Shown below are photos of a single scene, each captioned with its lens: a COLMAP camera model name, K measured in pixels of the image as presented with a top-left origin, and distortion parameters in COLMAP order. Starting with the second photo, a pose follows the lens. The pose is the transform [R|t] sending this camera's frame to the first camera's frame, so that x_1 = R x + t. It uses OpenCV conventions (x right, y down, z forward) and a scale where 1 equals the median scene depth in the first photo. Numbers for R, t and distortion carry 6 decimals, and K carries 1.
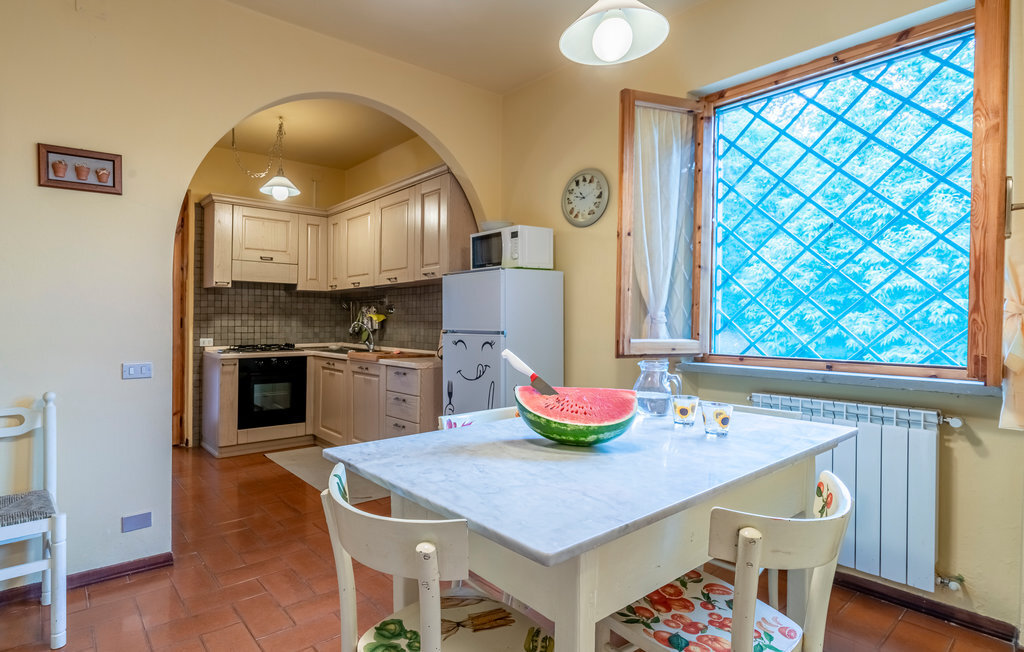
lens RADIAL K [[536.5, 0, 441.0], [0, 536.5, 325.1], [0, 0, 1]] dist [0.000067, -0.000350]
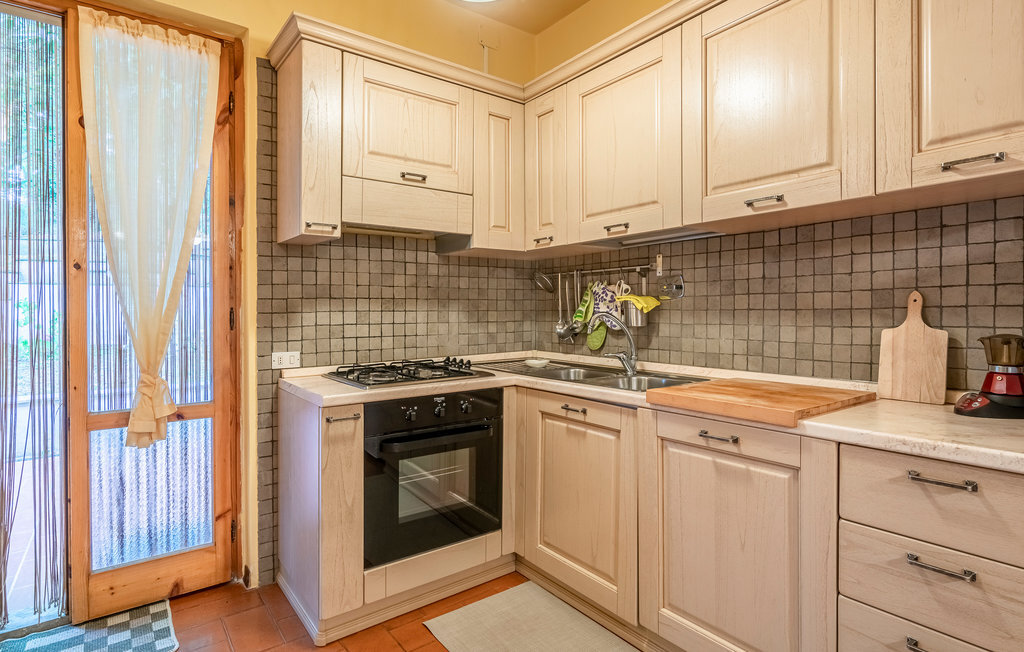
lens RADIAL K [[533.5, 0, 513.5], [0, 533.5, 314.8], [0, 0, 1]] dist [-0.001340, 0.000486]
pose [[0.999919, -0.012500, 0.002322, -0.241759], [0.012499, 0.999922, 0.000394, -0.005000], [-0.002327, -0.000365, 0.999997, 0.539899]]
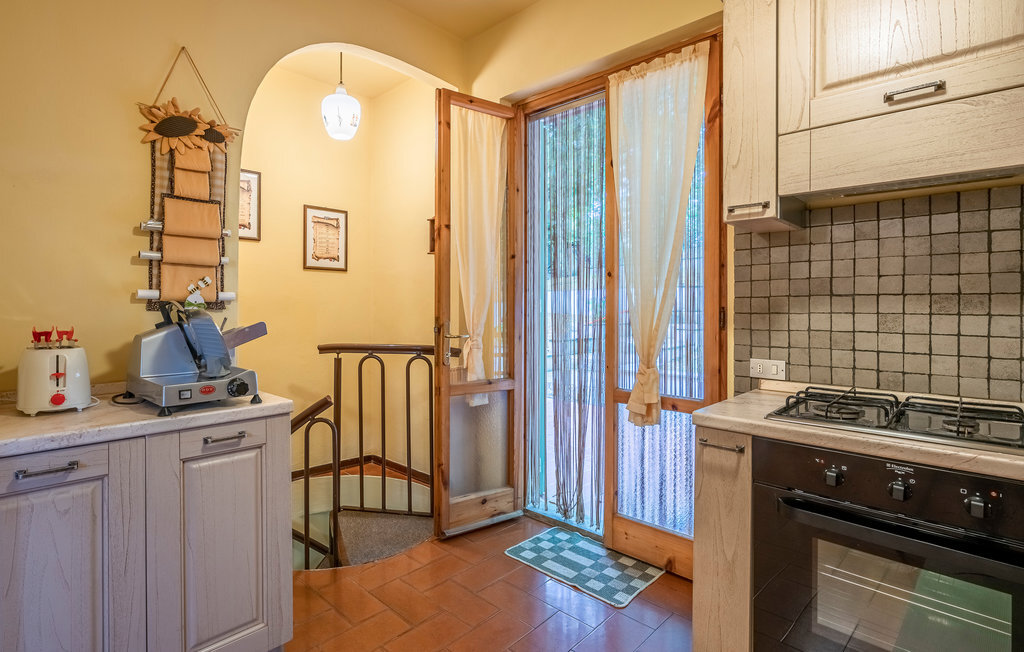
lens RADIAL K [[502.2, 0, 462.6], [0, 502.2, 304.6], [0, 0, 1]] dist [-0.001273, -0.000723]
pose [[0.116360, -0.008796, -0.993168, -0.094931], [-0.015593, 0.999821, -0.010682, -0.008026], [0.993085, 0.016730, 0.116202, 0.738709]]
